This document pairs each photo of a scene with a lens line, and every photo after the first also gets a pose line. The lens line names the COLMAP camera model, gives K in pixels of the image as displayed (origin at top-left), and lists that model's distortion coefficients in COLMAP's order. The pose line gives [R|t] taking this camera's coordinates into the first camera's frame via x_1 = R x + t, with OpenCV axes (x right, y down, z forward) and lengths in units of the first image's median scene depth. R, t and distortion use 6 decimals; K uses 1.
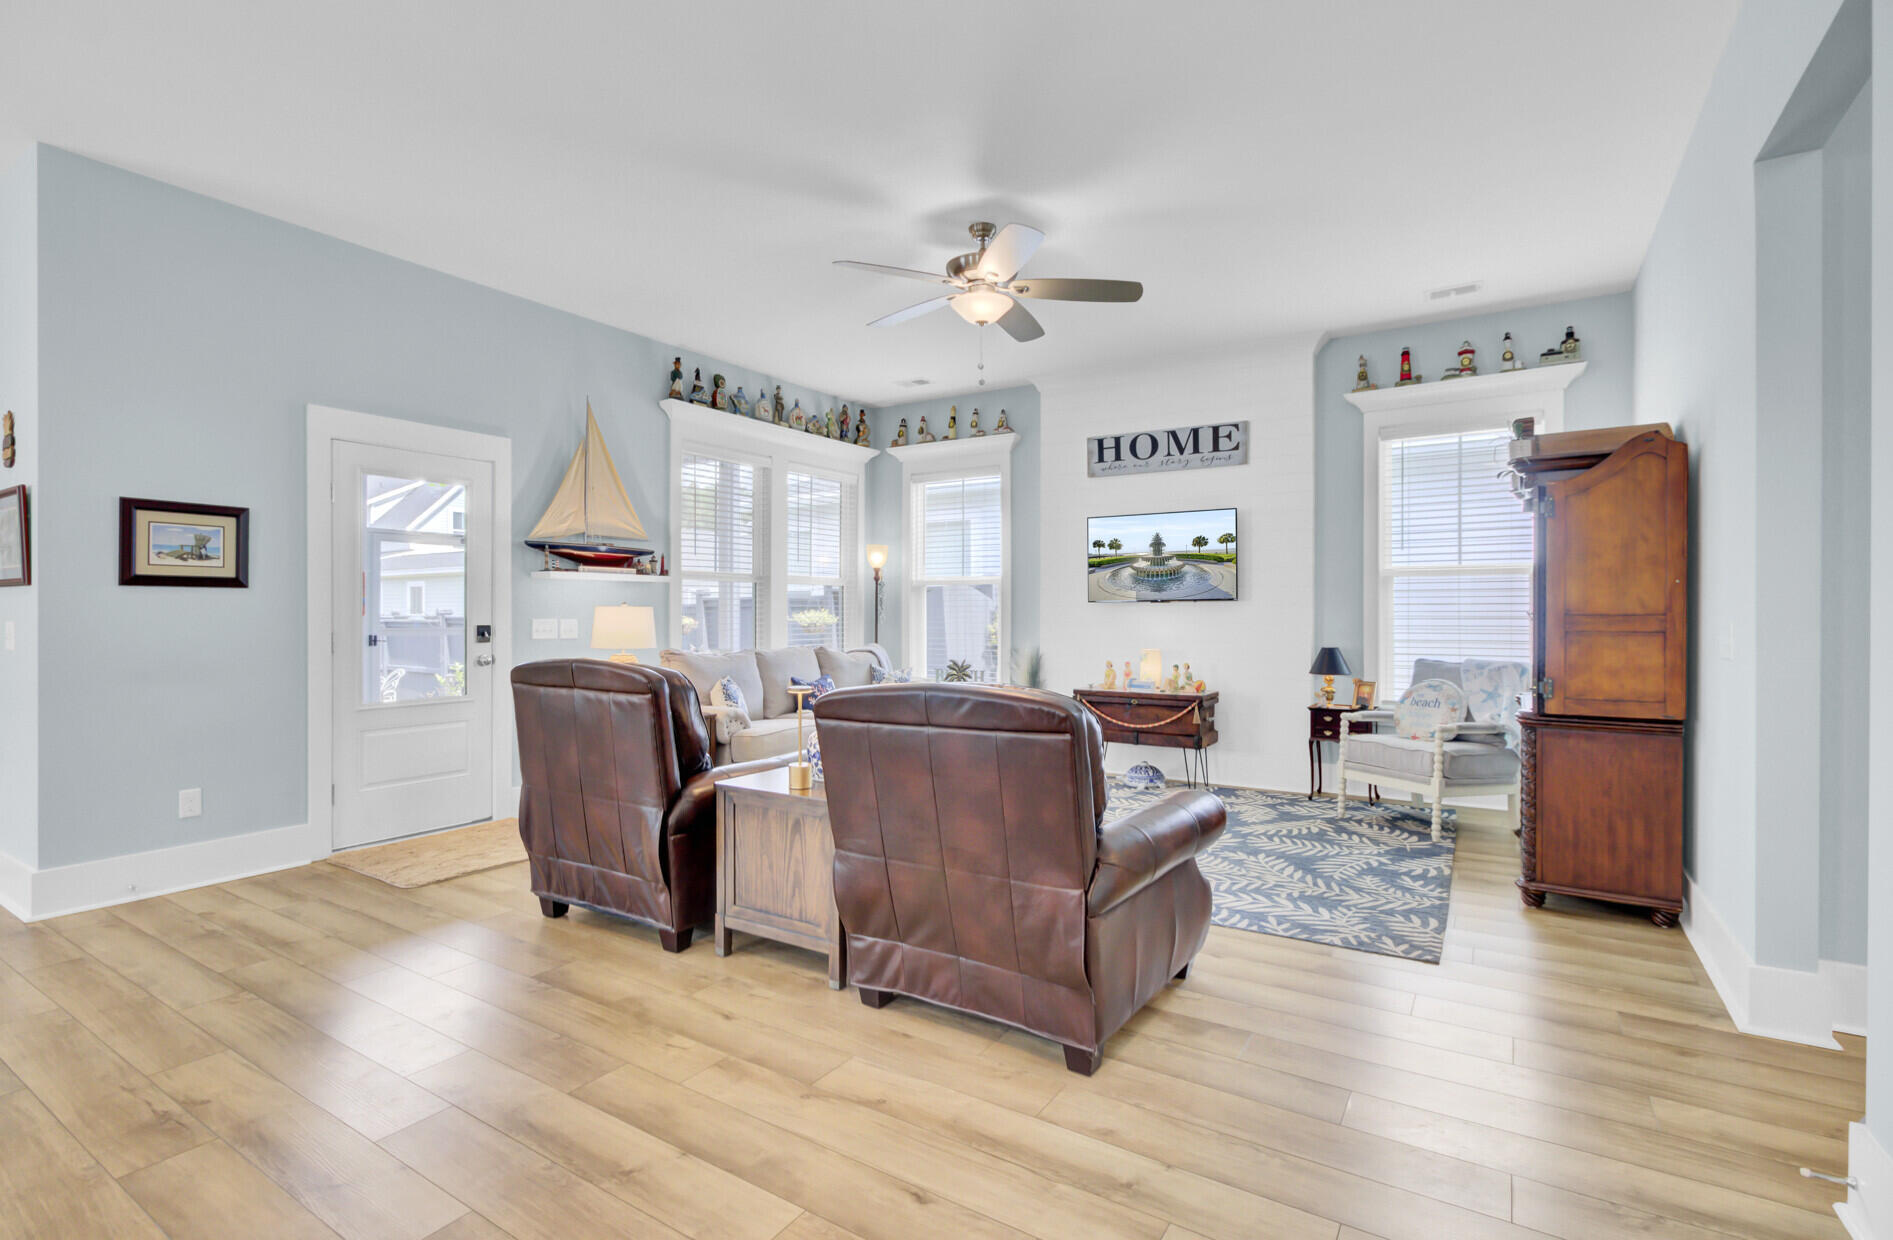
lens RADIAL K [[874.9, 0, 948.7], [0, 874.9, 612.5], [0, 0, 1]] dist [-0.008707, 0.001017]
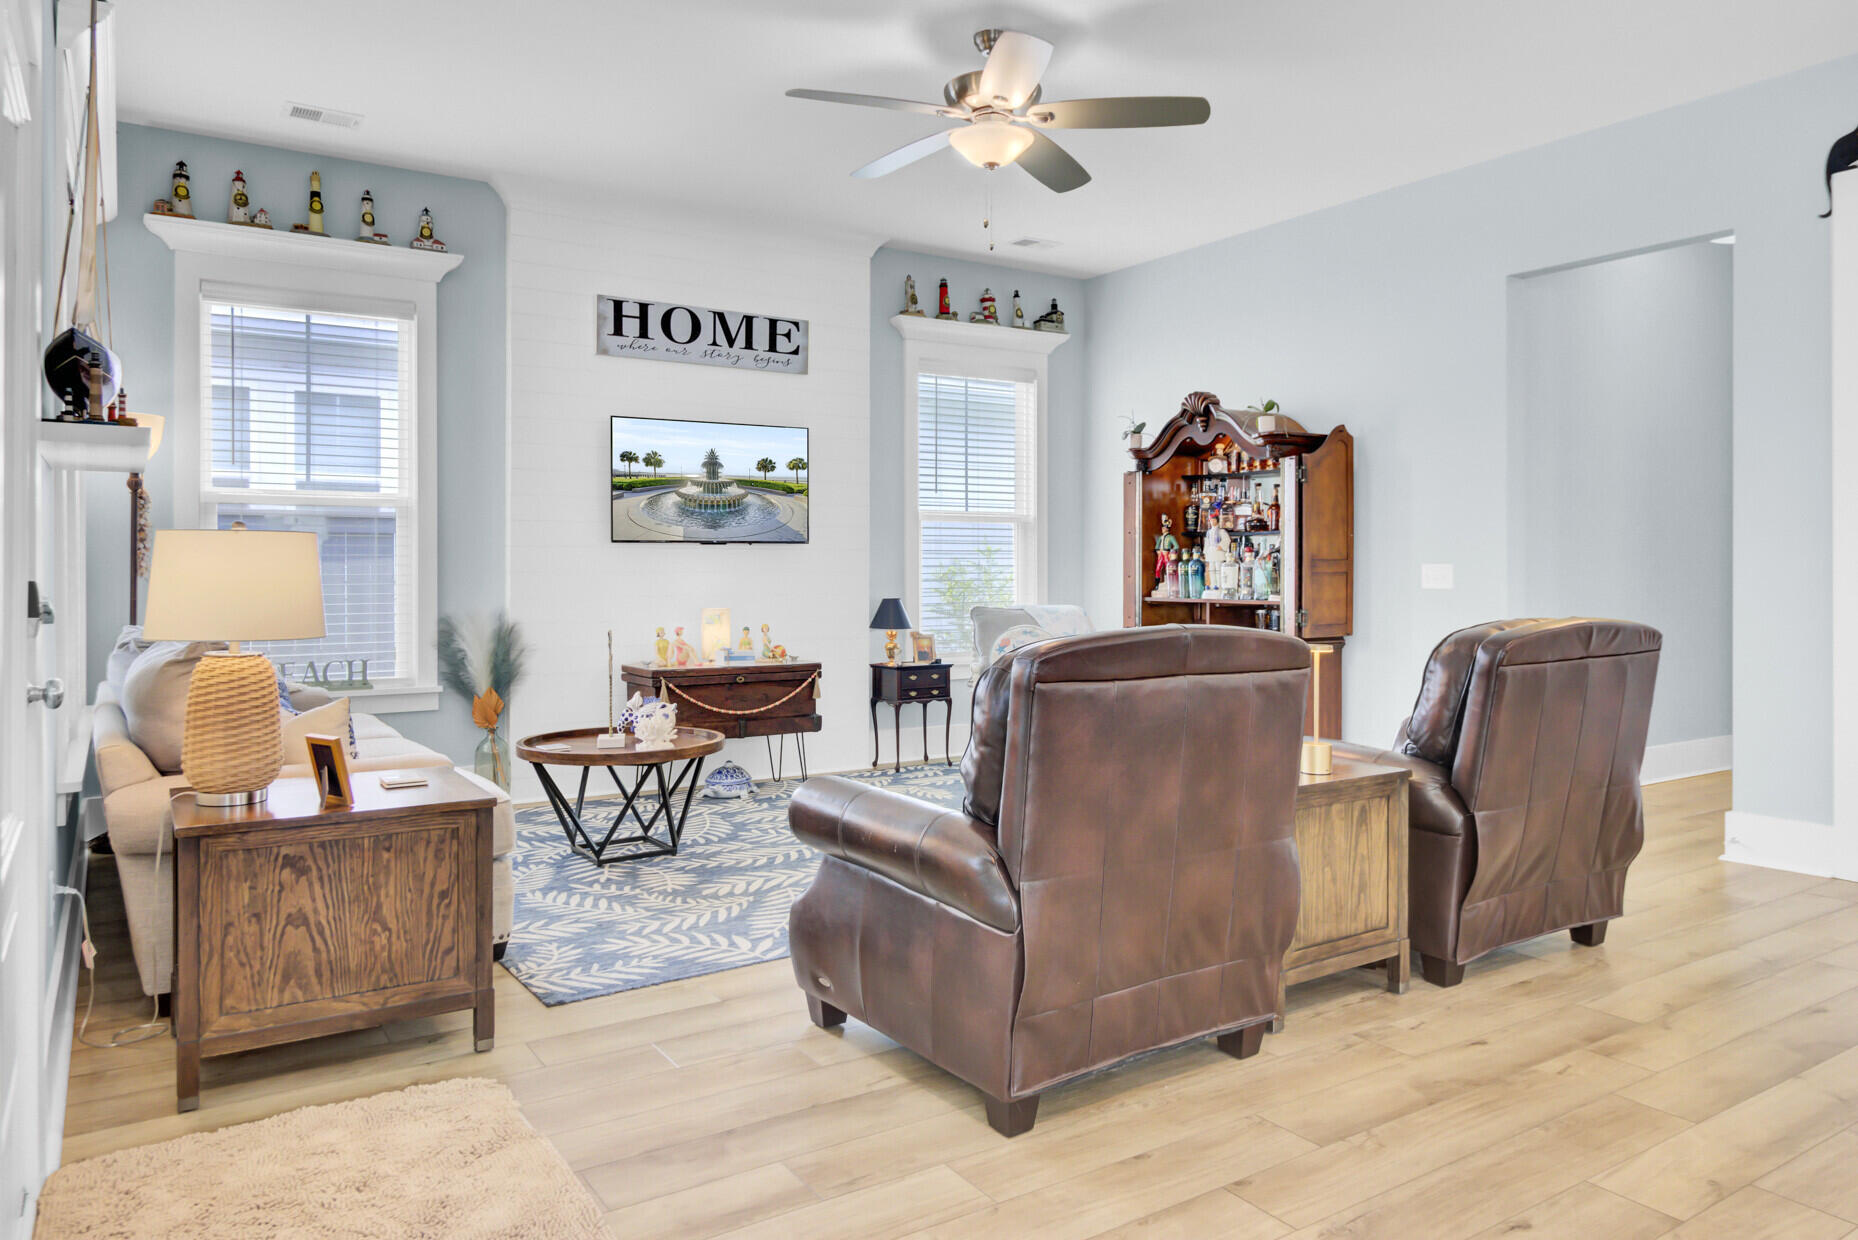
lens RADIAL K [[1240.0, 0, 925.6], [0, 1240.0, 562.7], [0, 0, 1]] dist [0.001676, -0.001499]
pose [[0.415471, 0.002856, 0.909602, -0.652209], [-0.000105, 0.999995, -0.003092, 0.007469], [-0.909606, 0.001189, 0.415470, 0.422150]]
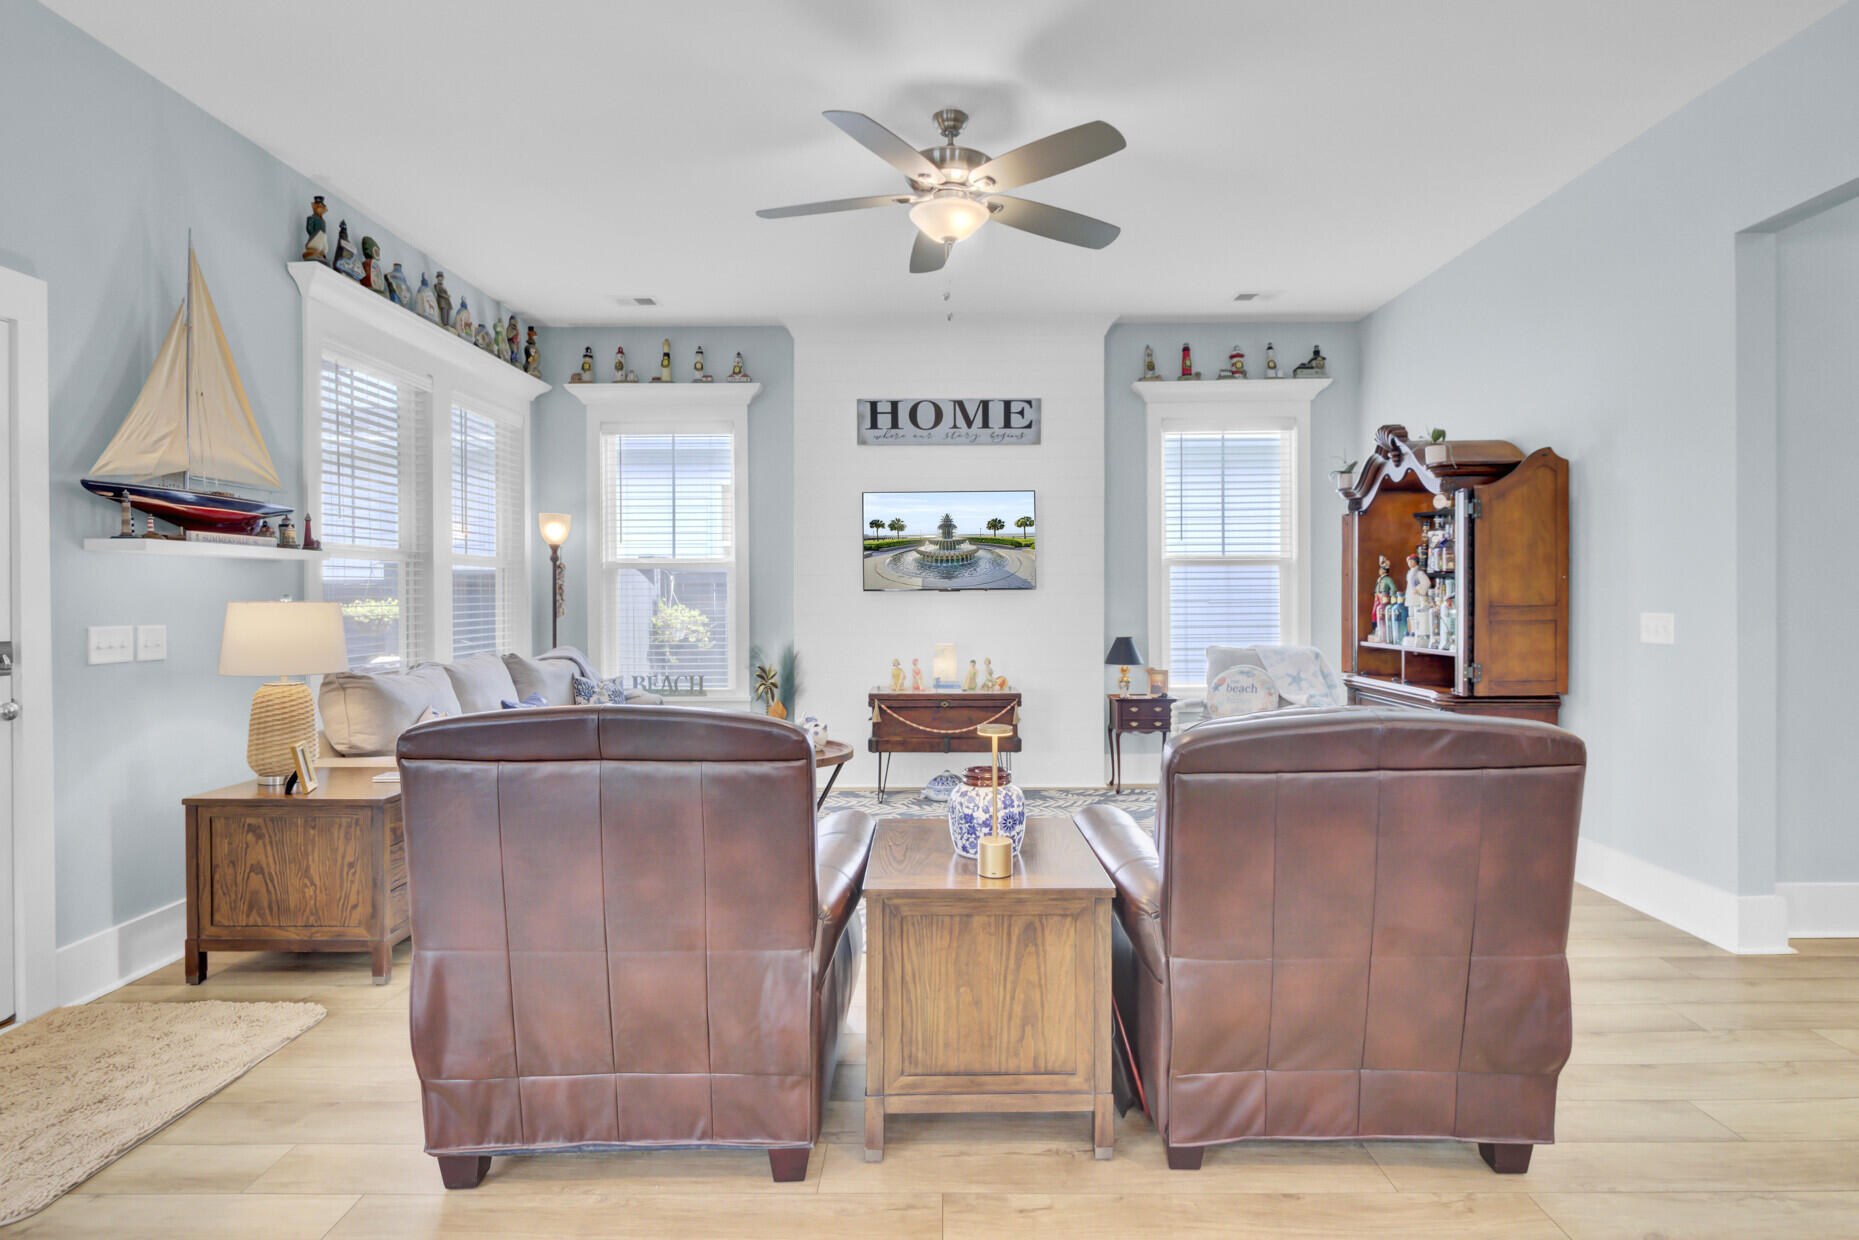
lens RADIAL K [[936.7, 0, 934.2], [0, 936.7, 602.4], [0, 0, 1]] dist [0.000914, -0.000565]
pose [[0.847458, -0.008219, 0.530799, -0.291179], [0.005213, 0.999961, 0.007160, -0.007488], [-0.530837, -0.003301, 0.847467, 0.203255]]
